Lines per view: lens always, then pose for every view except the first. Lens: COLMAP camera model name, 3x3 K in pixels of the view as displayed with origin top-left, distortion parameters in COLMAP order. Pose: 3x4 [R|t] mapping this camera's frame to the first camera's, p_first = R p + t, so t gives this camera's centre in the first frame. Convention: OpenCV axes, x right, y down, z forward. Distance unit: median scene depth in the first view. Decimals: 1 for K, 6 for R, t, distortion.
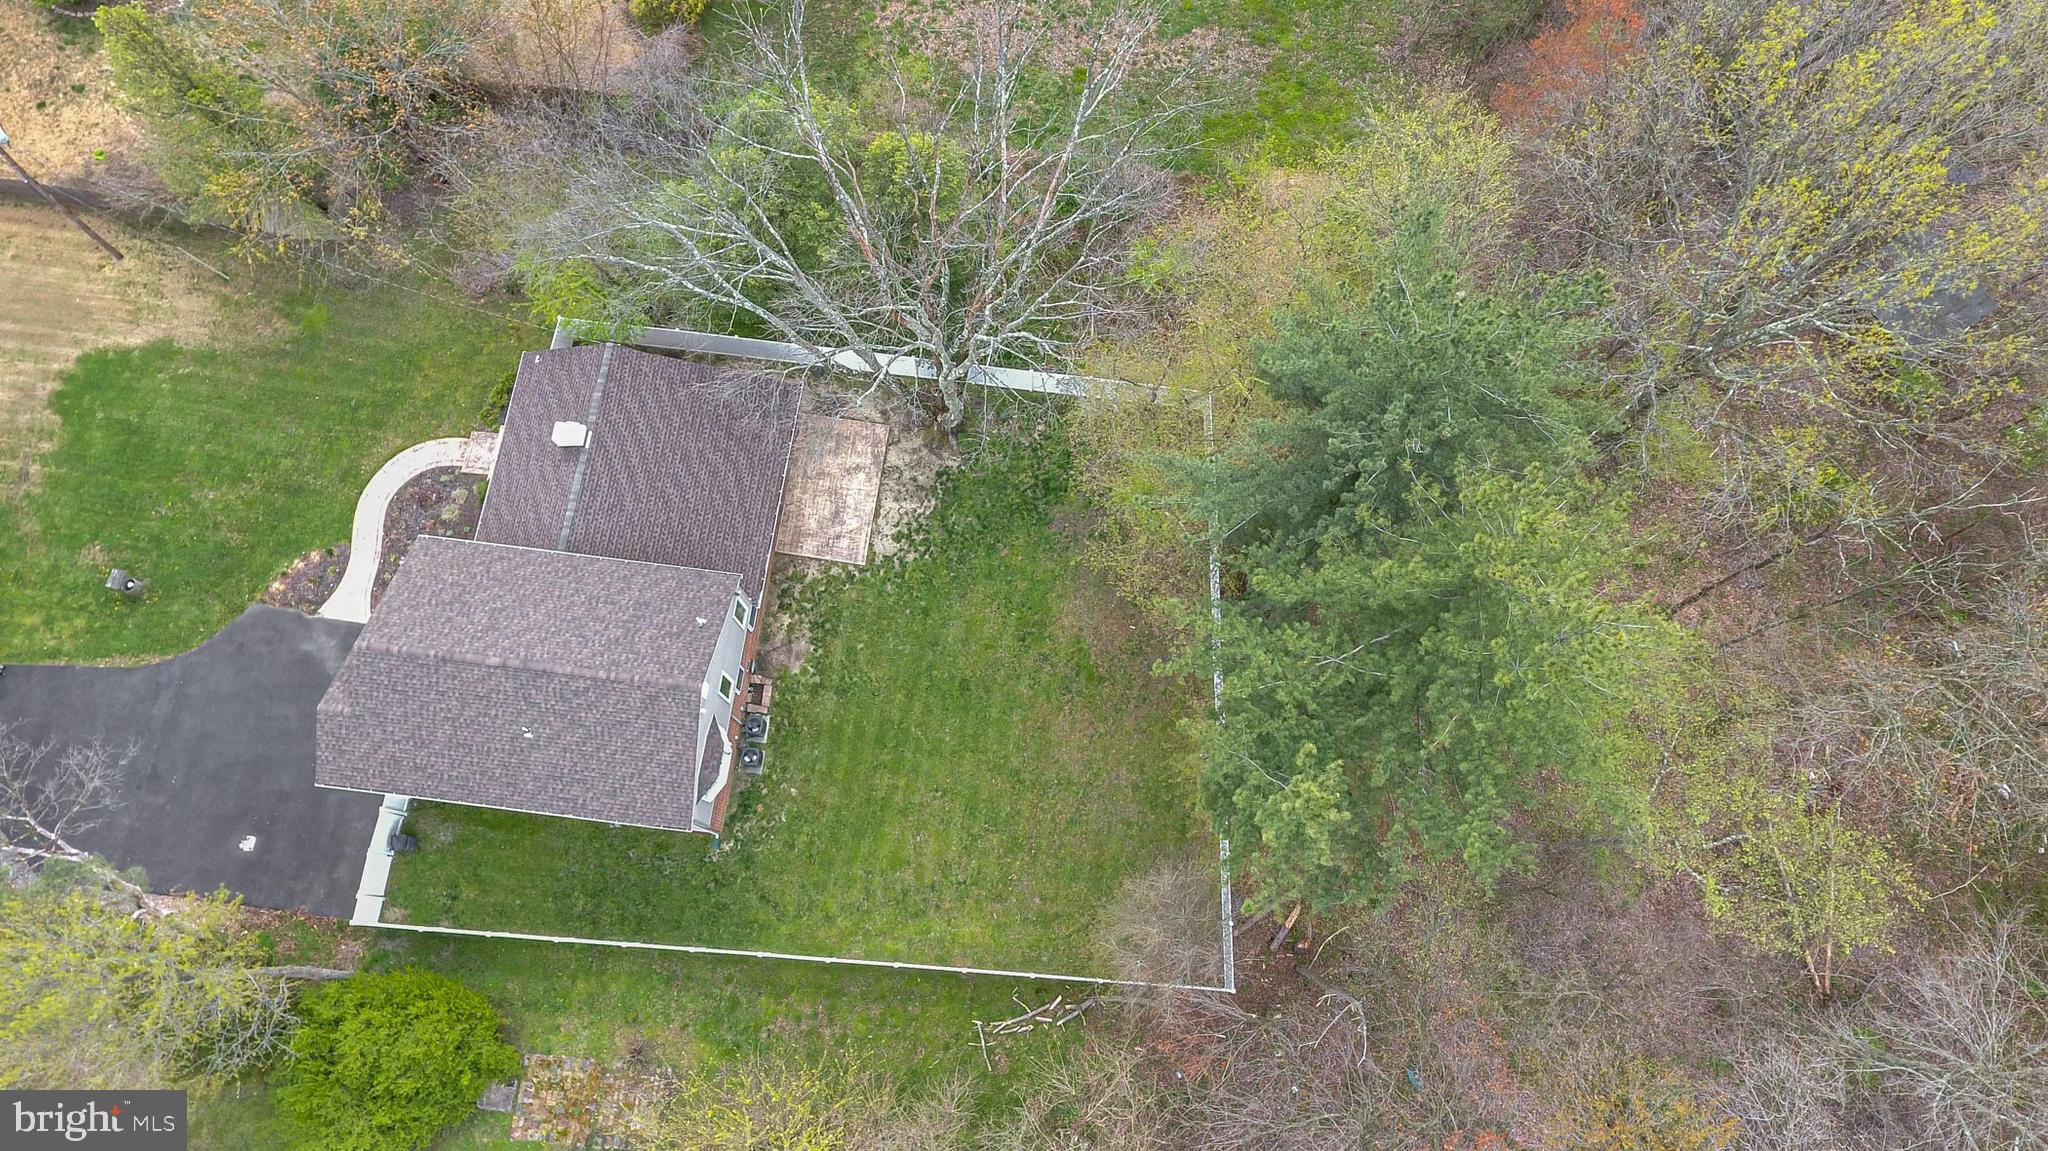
lens RADIAL K [[1266.1, 0, 1040.6], [0, 1266.1, 567.0], [0, 0, 1]] dist [-0.000533, -0.002419]
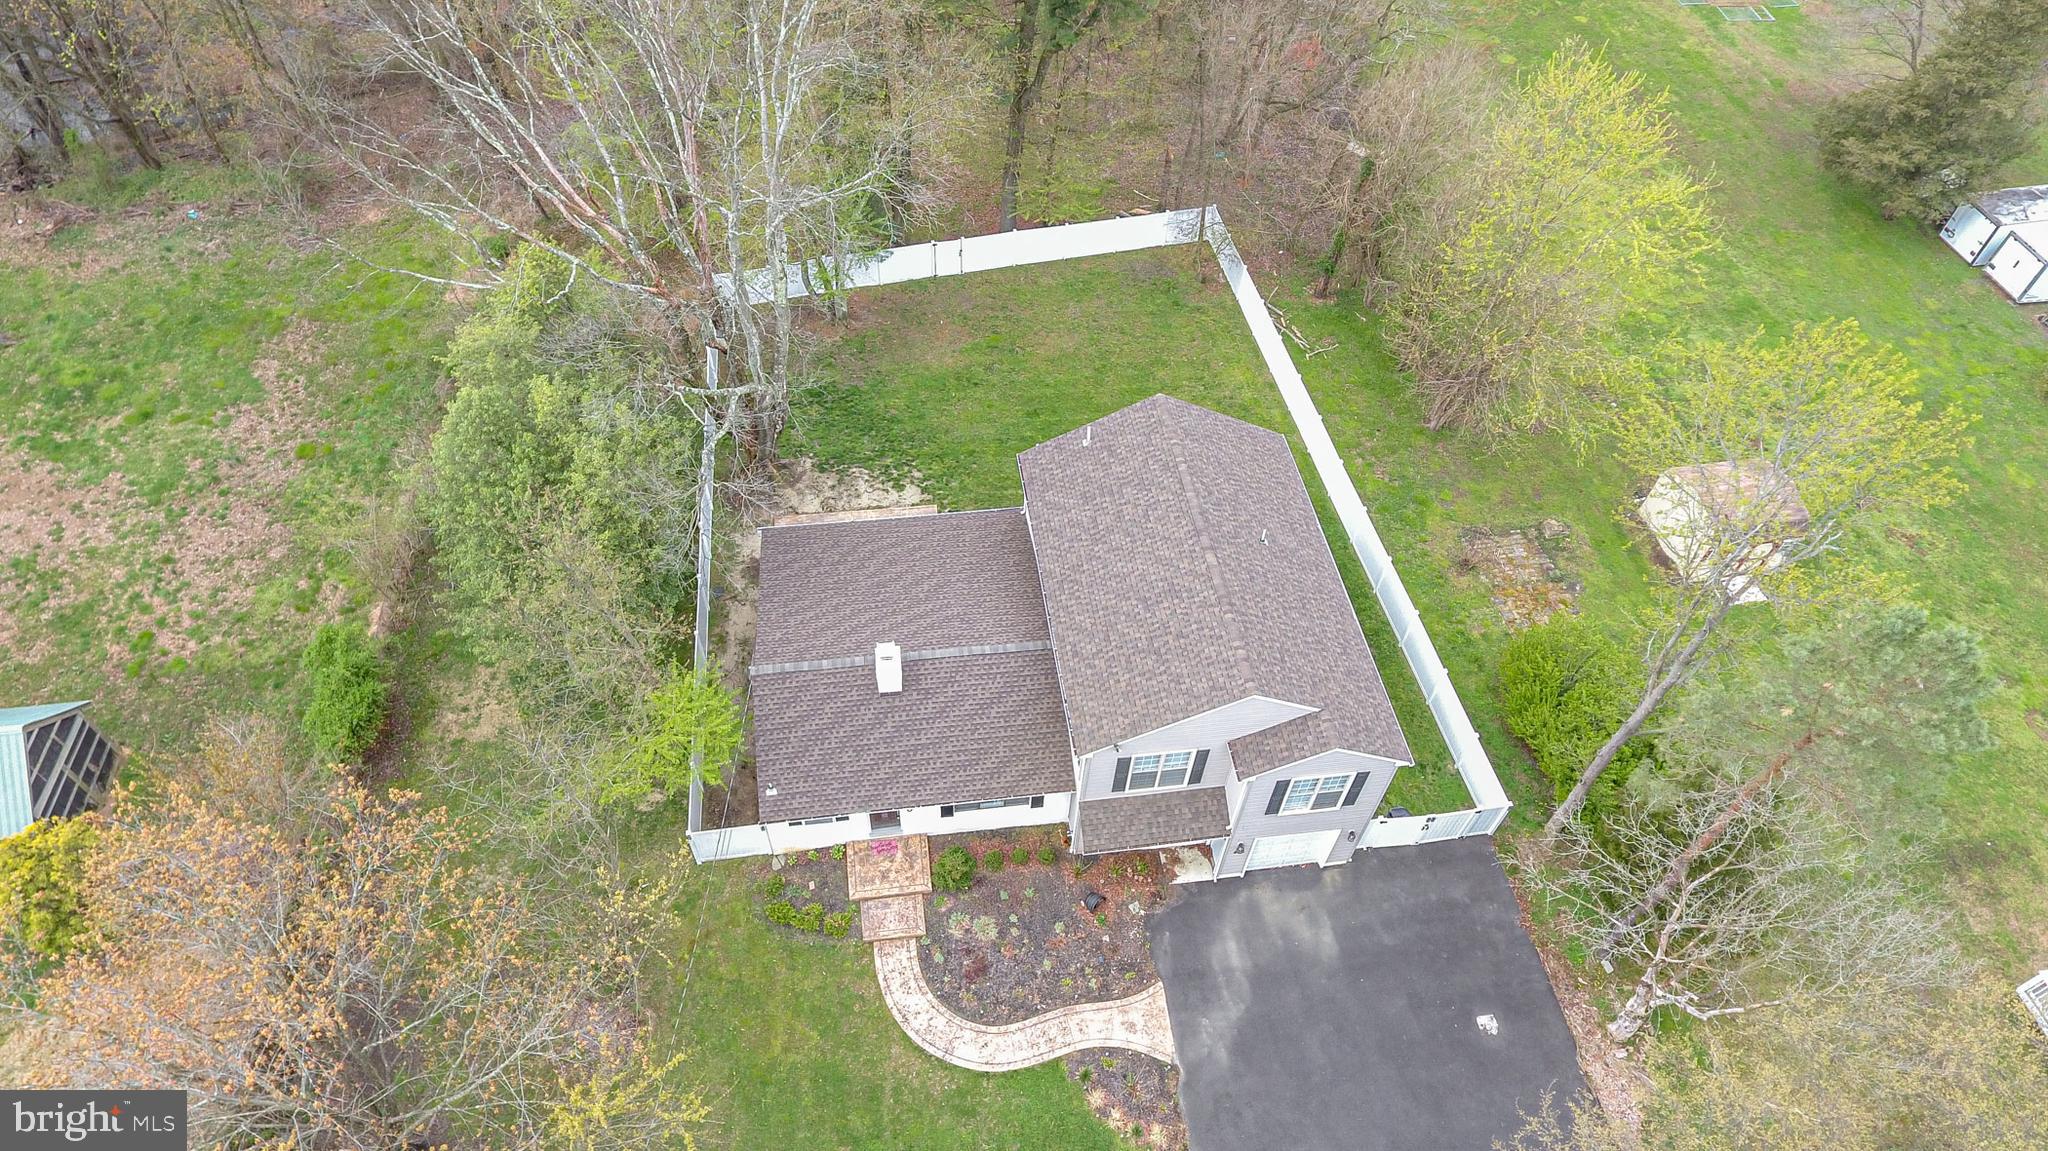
lens RADIAL K [[1140.1, 0, 1003.9], [0, 1140.1, 614.1], [0, 0, 1]] dist [-0.003285, -0.000475]
pose [[-0.243094, -0.781490, 0.574612, -0.728133], [0.923268, -0.004755, 0.384128, -0.292330], [-0.297460, 0.623900, 0.722680, 0.432124]]
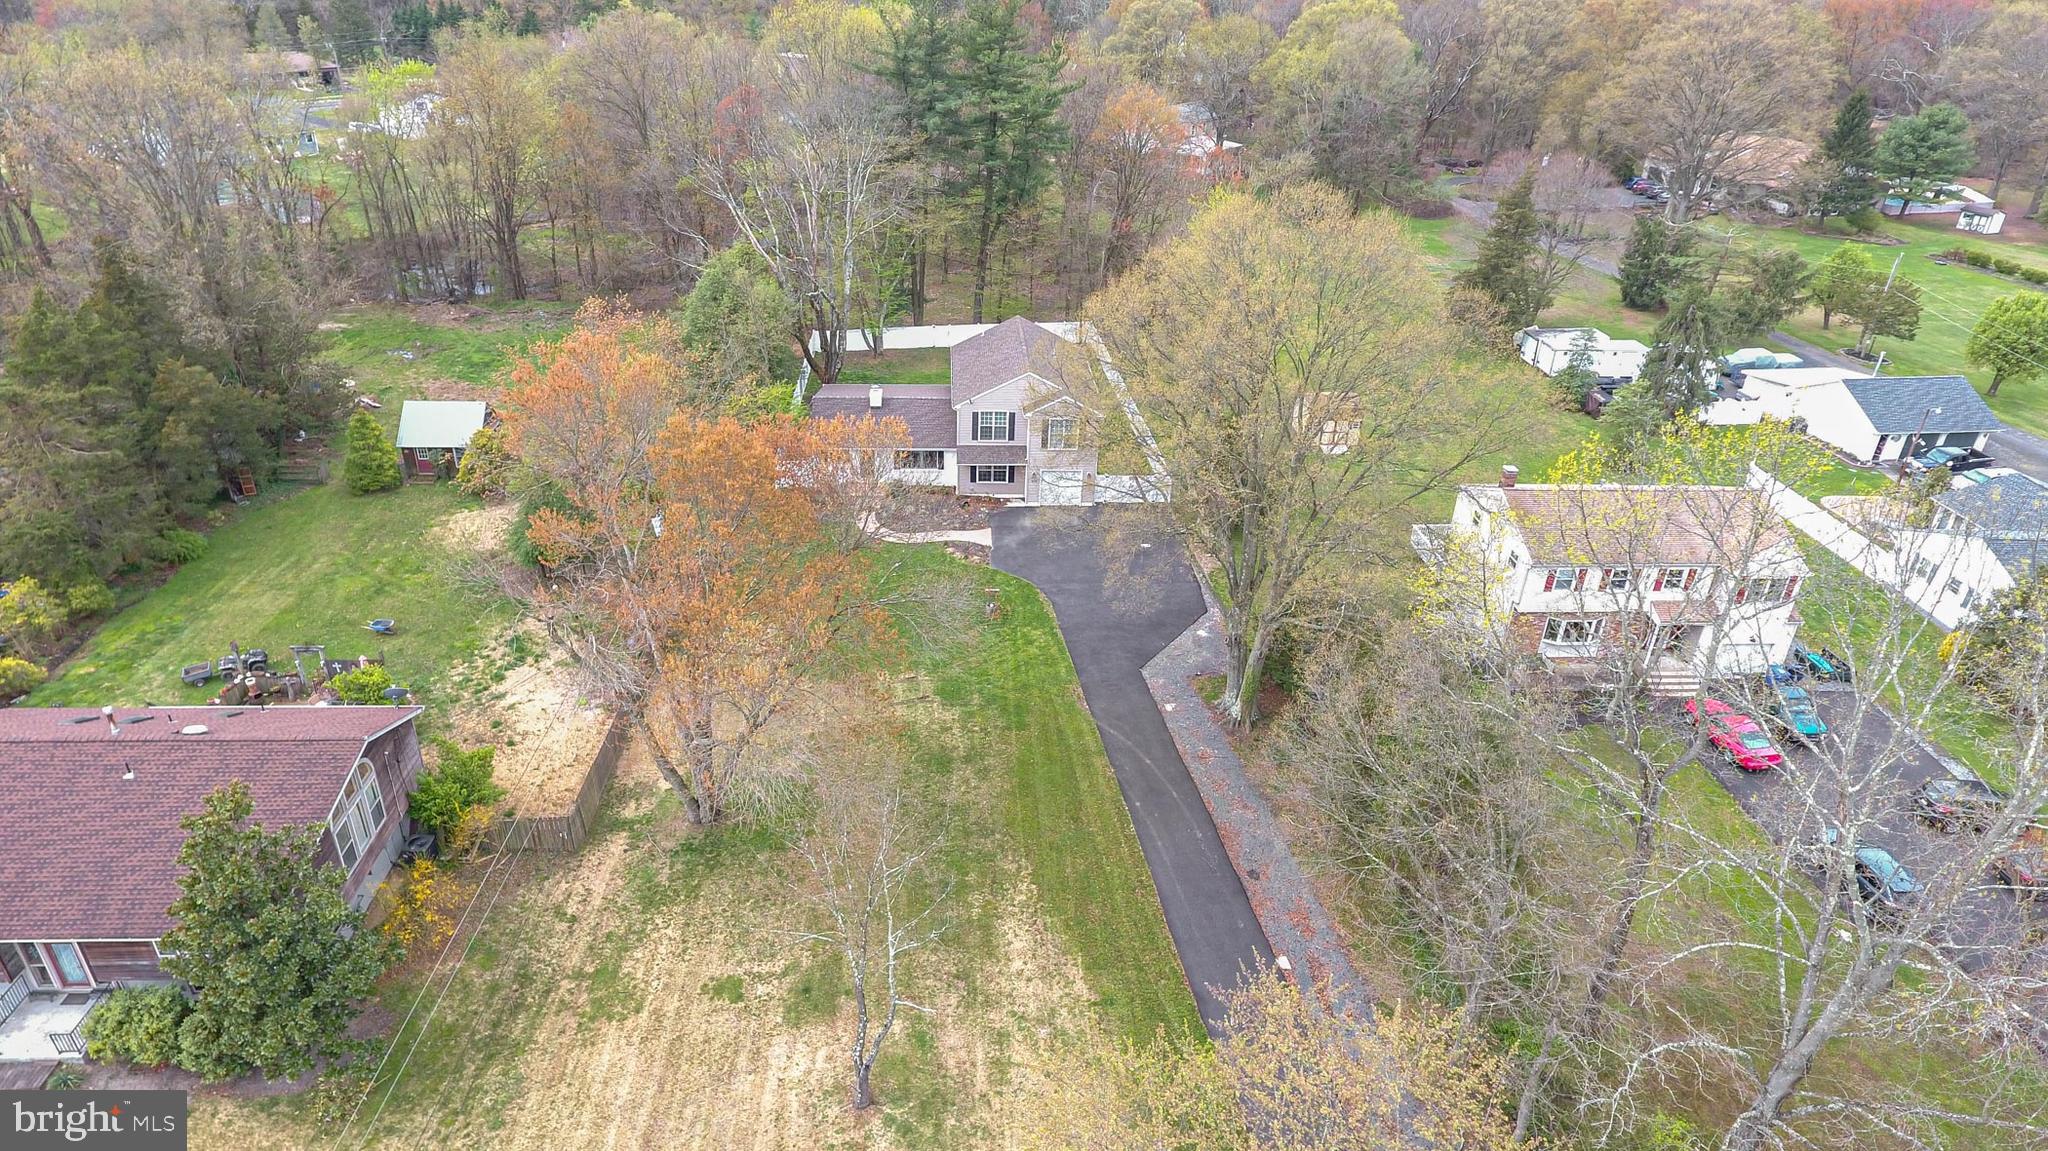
lens RADIAL K [[1140.1, 0, 997.7], [0, 1140.1, 666.4], [0, 0, 1]] dist [-0.003285, -0.000475]
pose [[-0.160000, -0.557544, 0.814583, -1.743149], [0.939896, 0.166131, 0.298323, -0.326706], [-0.301656, 0.813354, 0.497452, 0.469023]]
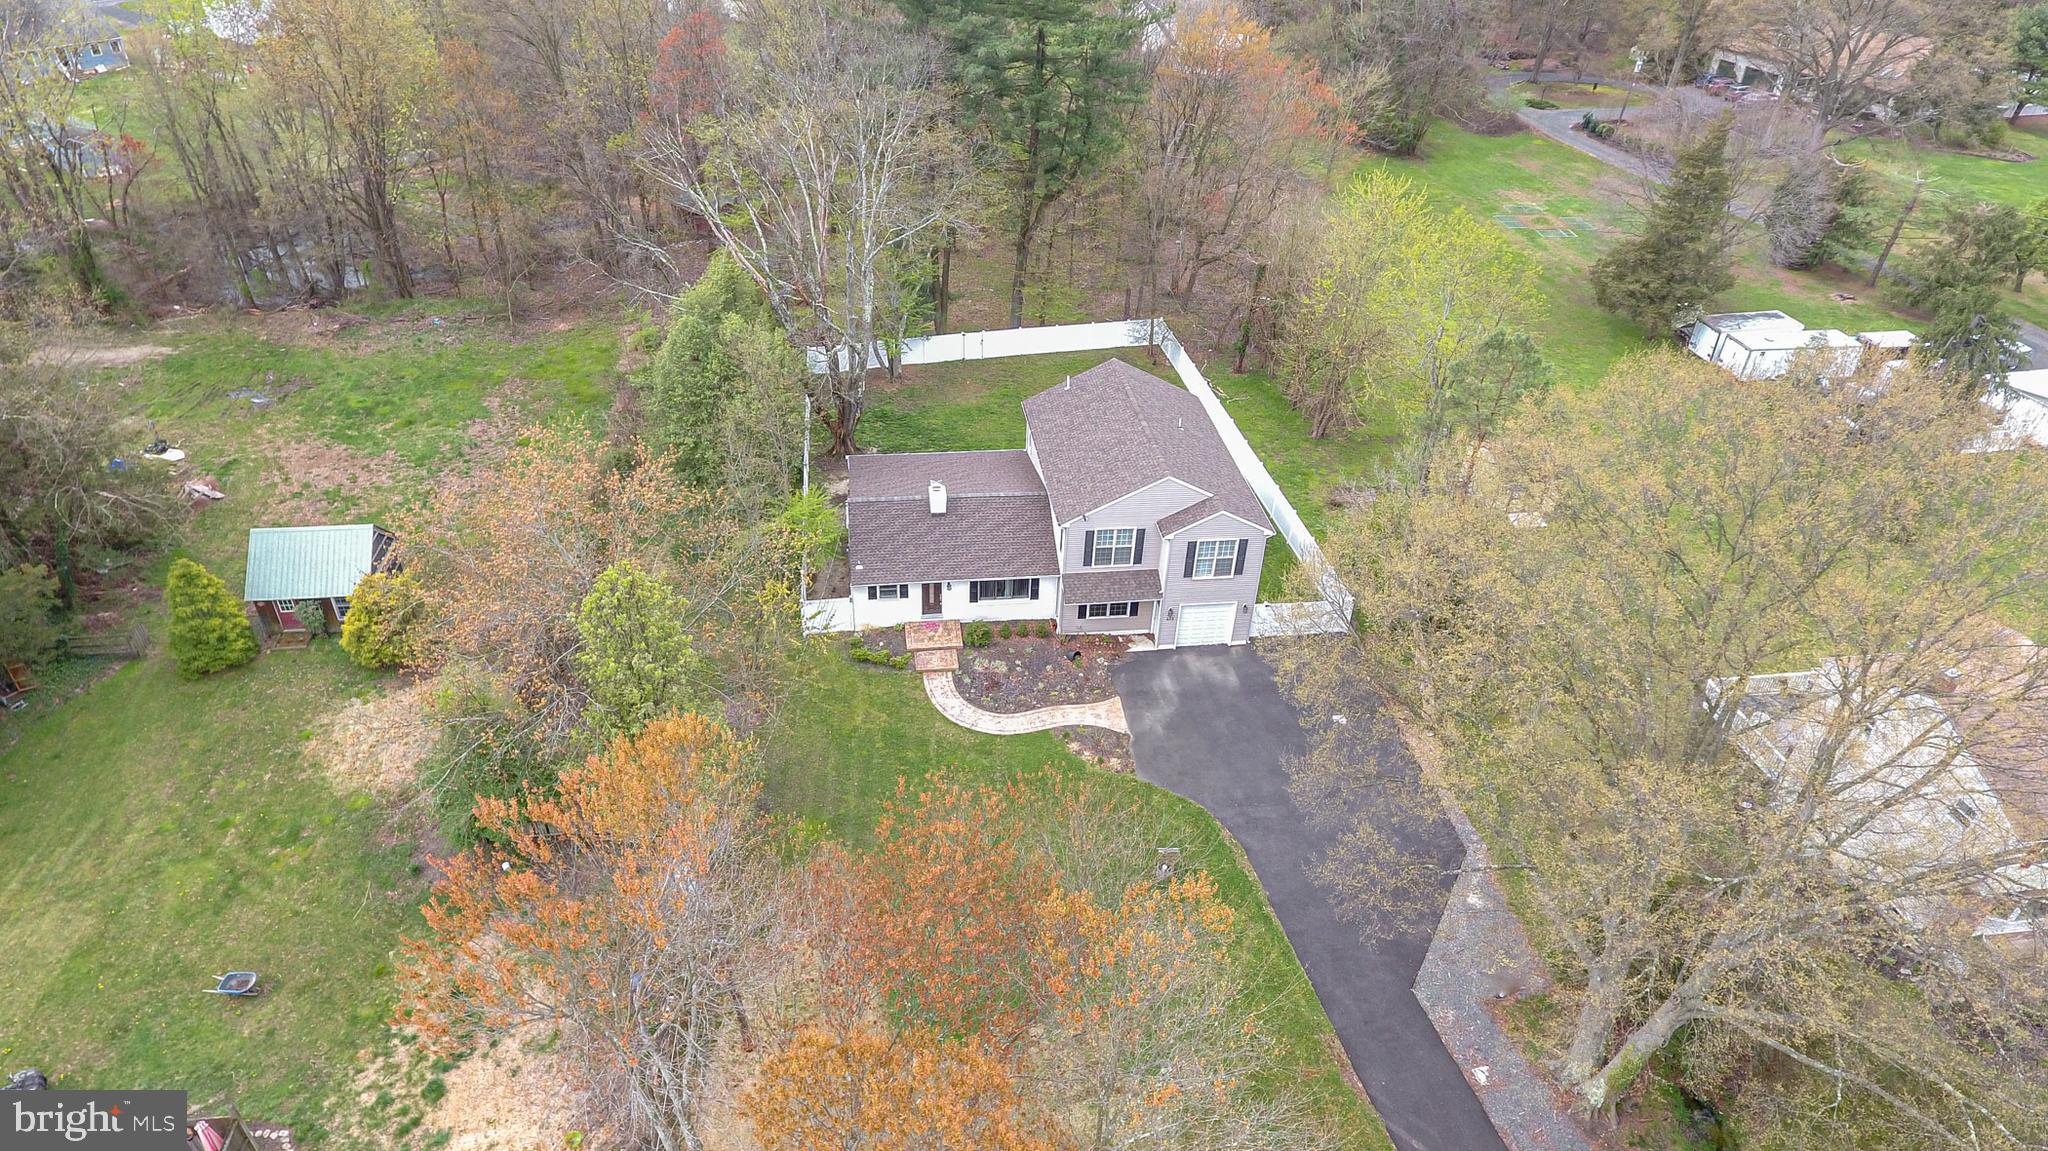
lens RADIAL K [[1140.1, 0, 1000.1], [0, 1140.1, 648.6], [0, 0, 1]] dist [-0.003285, -0.000475]
pose [[-0.234068, -0.621762, 0.747412, -1.215684], [0.924708, 0.095010, 0.368630, -0.411026], [-0.300211, 0.777422, 0.552709, 0.476814]]
